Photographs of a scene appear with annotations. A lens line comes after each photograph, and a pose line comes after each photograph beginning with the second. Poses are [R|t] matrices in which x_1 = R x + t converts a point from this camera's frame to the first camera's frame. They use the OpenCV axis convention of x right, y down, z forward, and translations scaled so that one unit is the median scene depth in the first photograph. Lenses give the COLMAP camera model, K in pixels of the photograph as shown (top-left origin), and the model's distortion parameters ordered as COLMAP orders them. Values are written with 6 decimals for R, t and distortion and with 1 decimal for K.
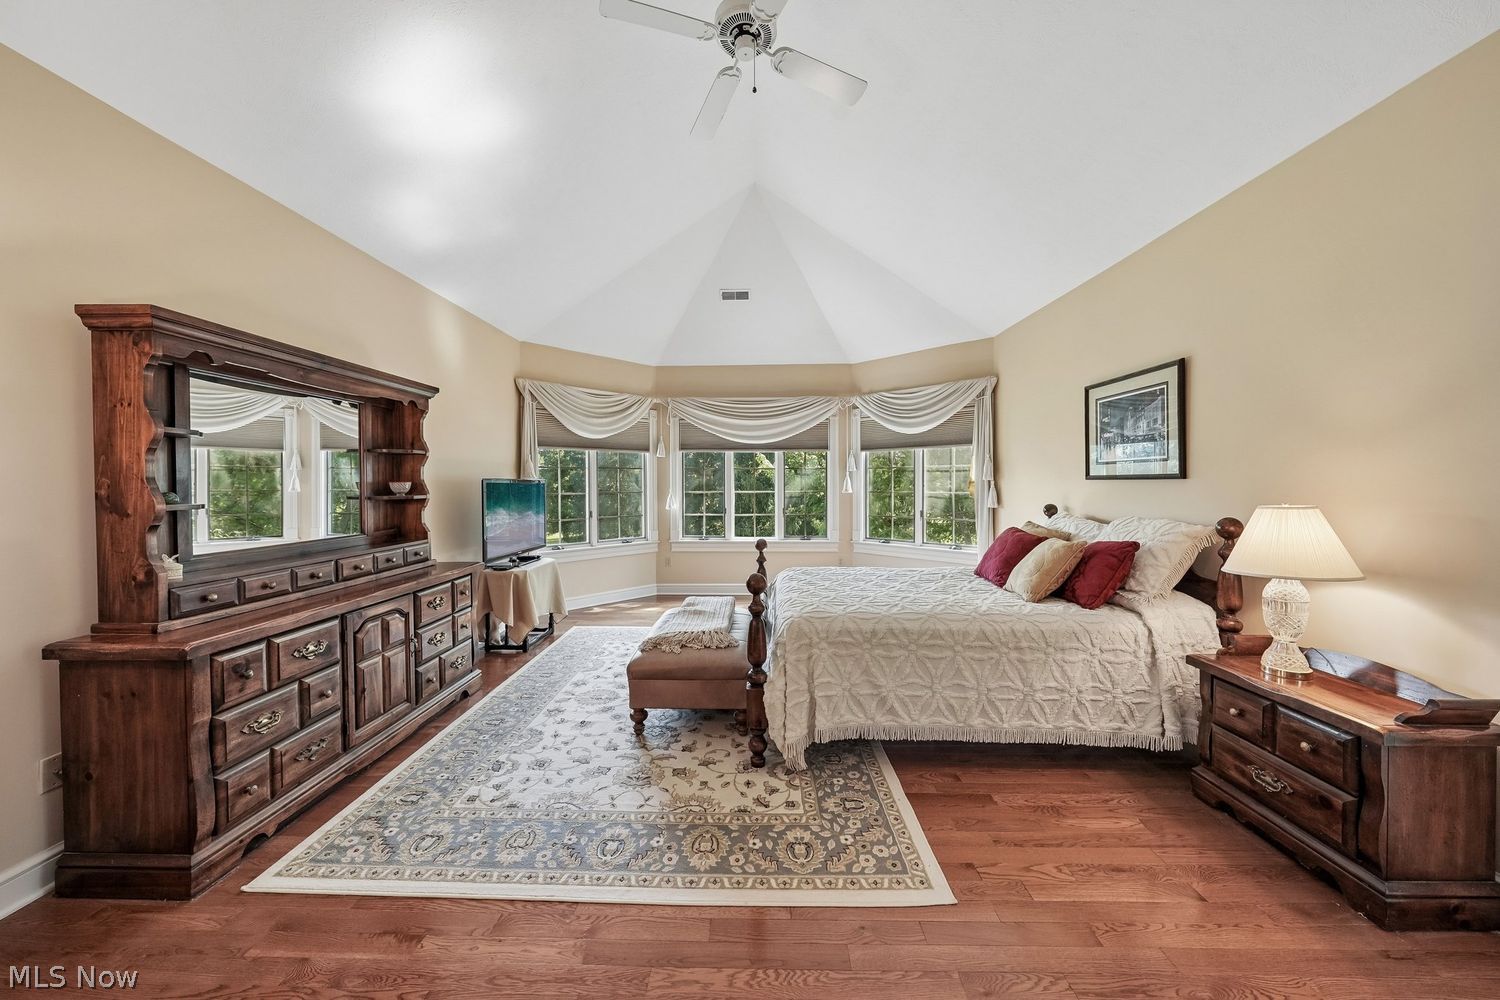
lens RADIAL K [[517.0, 0, 744.2], [0, 517.0, 495.3], [0, 0, 1]] dist [-0.008710, 0.000153]
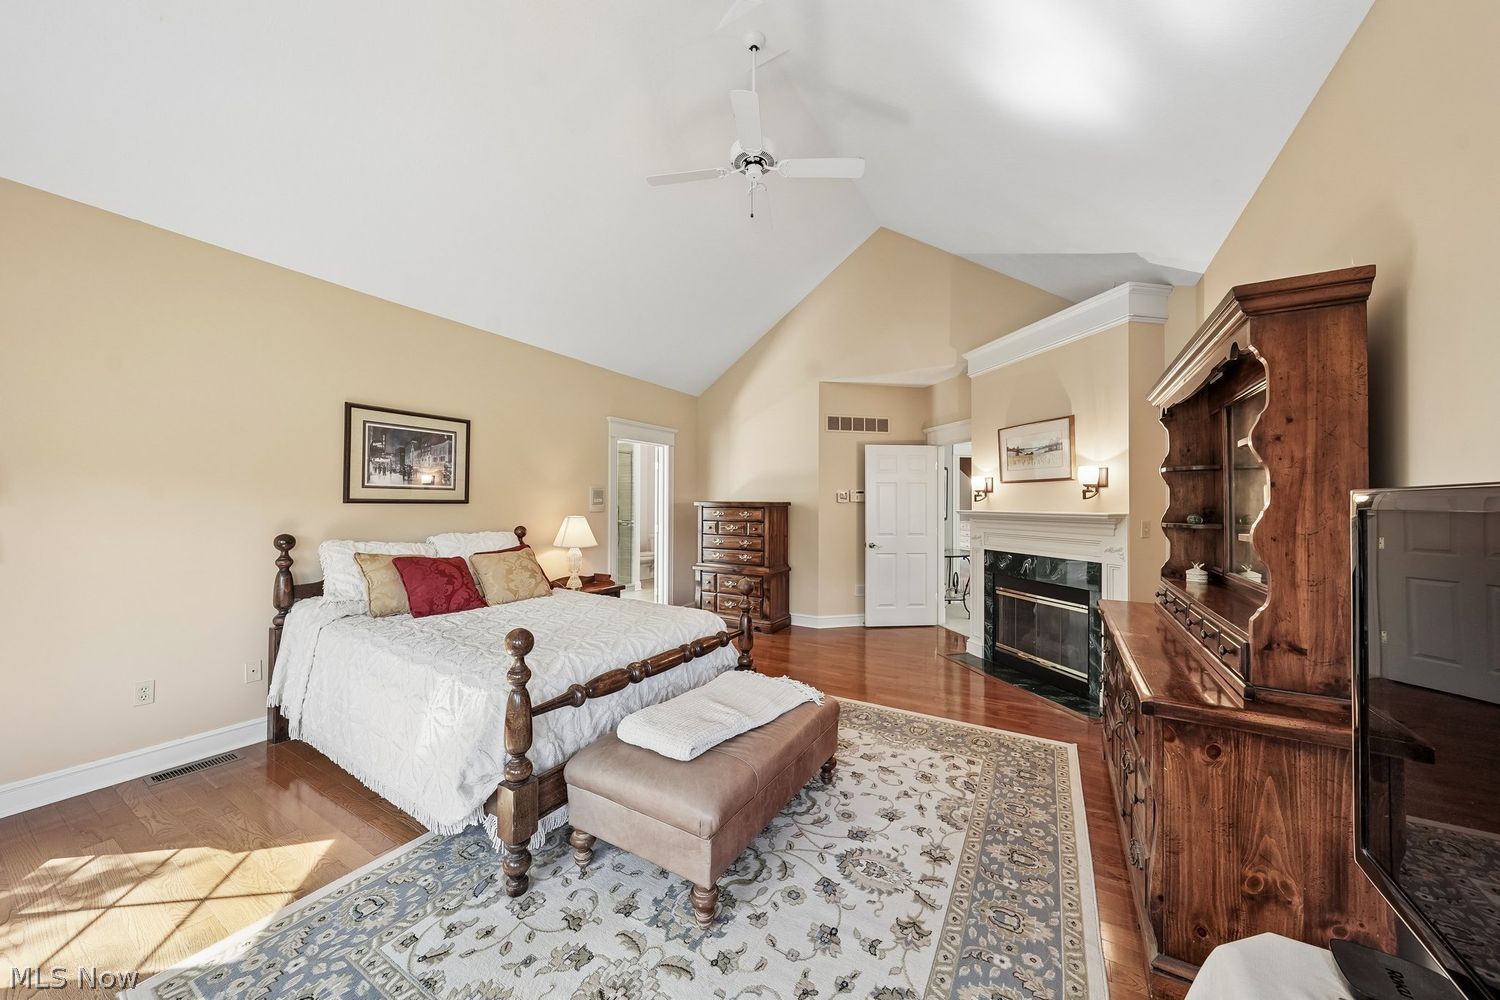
lens RADIAL K [[517.0, 0, 751.8], [0, 517.0, 497.6], [0, 0, 1]] dist [-0.008710, 0.000153]
pose [[-0.879411, 0.006328, 0.476021, -0.469930], [0.010420, 0.999928, 0.005957, -0.043483], [-0.475949, 0.010199, -0.879414, 1.666552]]
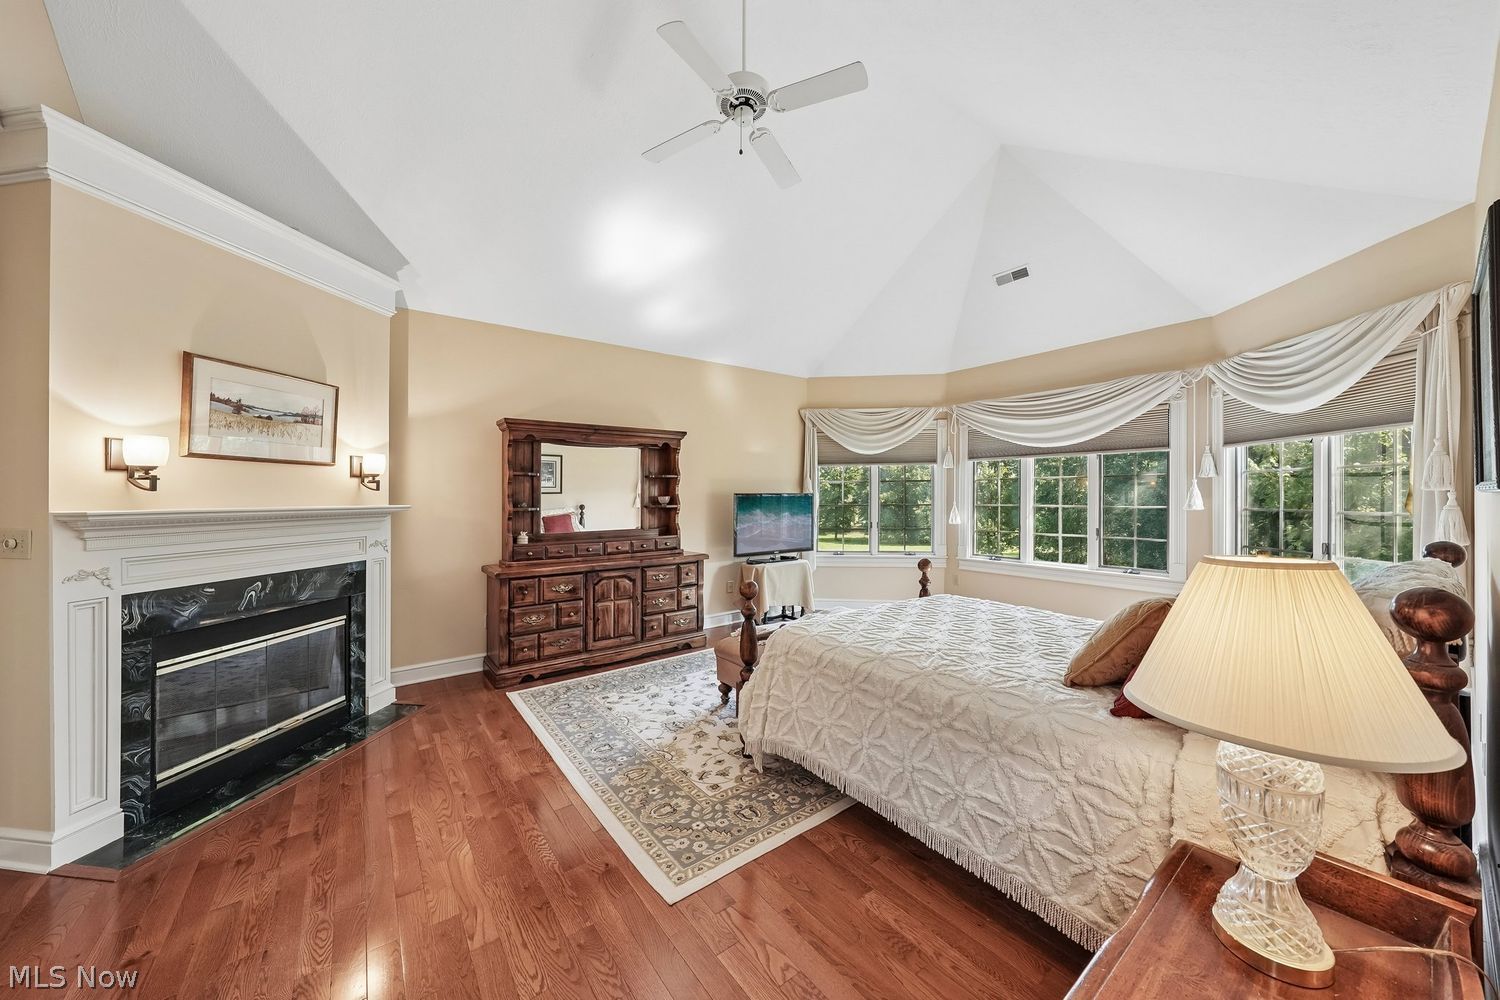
lens RADIAL K [[517.0, 0, 746.0], [0, 517.0, 496.5], [0, 0, 1]] dist [-0.008710, 0.000153]
pose [[0.623748, -0.000029, -0.781626, 0.700097], [-0.014339, 0.999831, -0.011479, -0.012013], [0.781494, 0.018368, 0.623642, 0.240846]]
